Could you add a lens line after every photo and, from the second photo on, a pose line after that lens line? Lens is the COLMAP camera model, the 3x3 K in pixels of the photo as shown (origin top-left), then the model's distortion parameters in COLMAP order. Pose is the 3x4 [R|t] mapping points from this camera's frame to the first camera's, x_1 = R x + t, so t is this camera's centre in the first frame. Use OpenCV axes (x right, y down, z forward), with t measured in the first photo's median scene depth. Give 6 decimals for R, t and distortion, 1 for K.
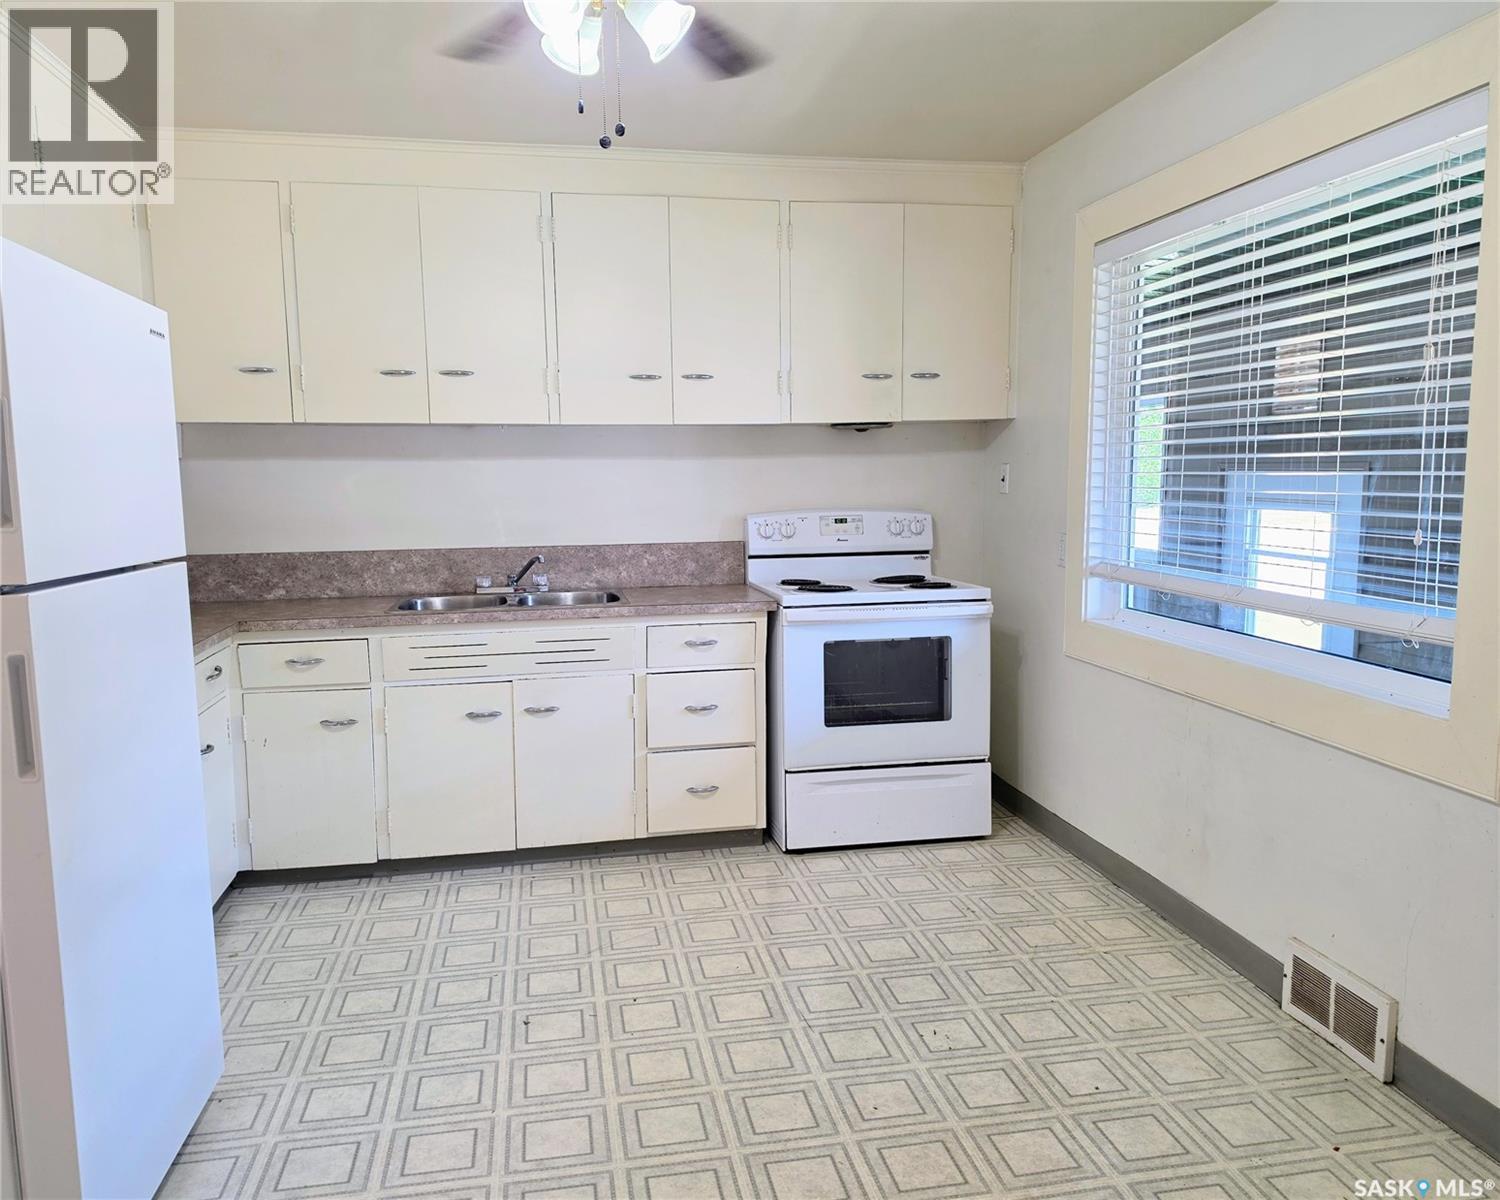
lens RADIAL K [[1114.9, 0, 763.7], [0, 1114.9, 593.2], [0, 0, 1]] dist [0.075295, -0.062937]
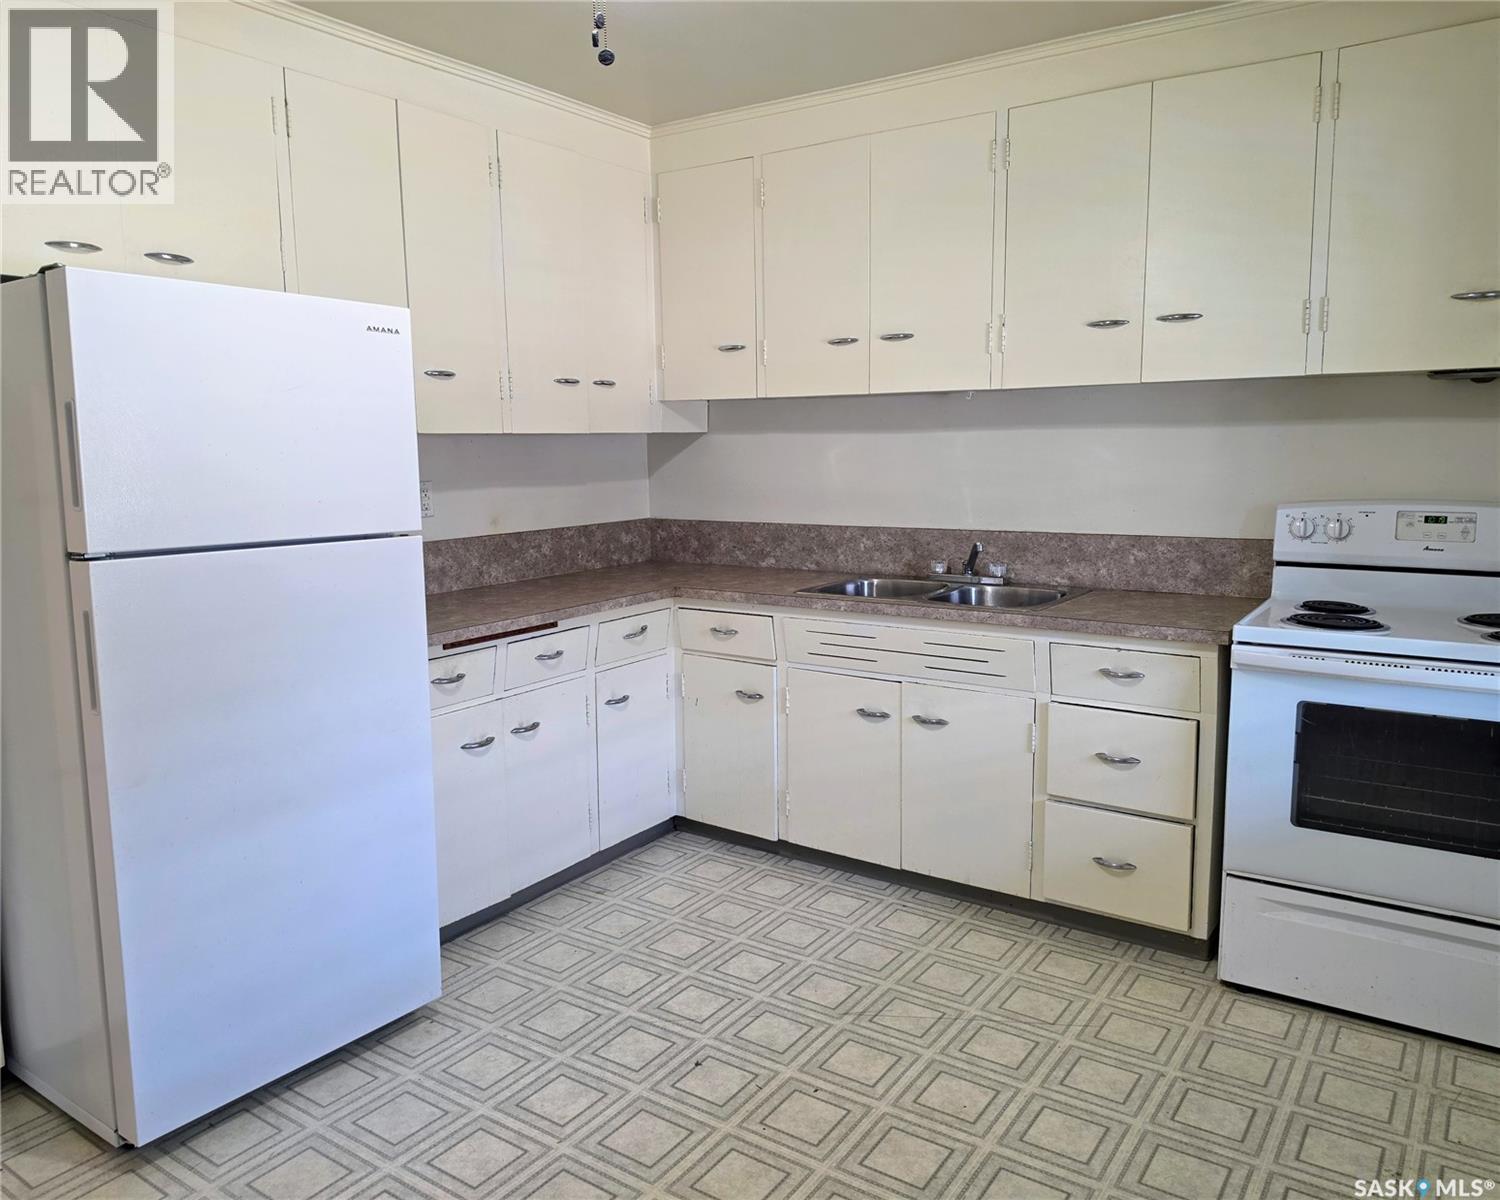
lens RADIAL K [[1114.9, 0, 759.2], [0, 1114.9, 586.8], [0, 0, 1]] dist [0.075295, -0.062937]
pose [[0.696731, 0.099125, -0.710451, 0.307351], [-0.074558, 0.995049, 0.065715, -0.045503], [0.713447, 0.007184, 0.700672, 0.284400]]
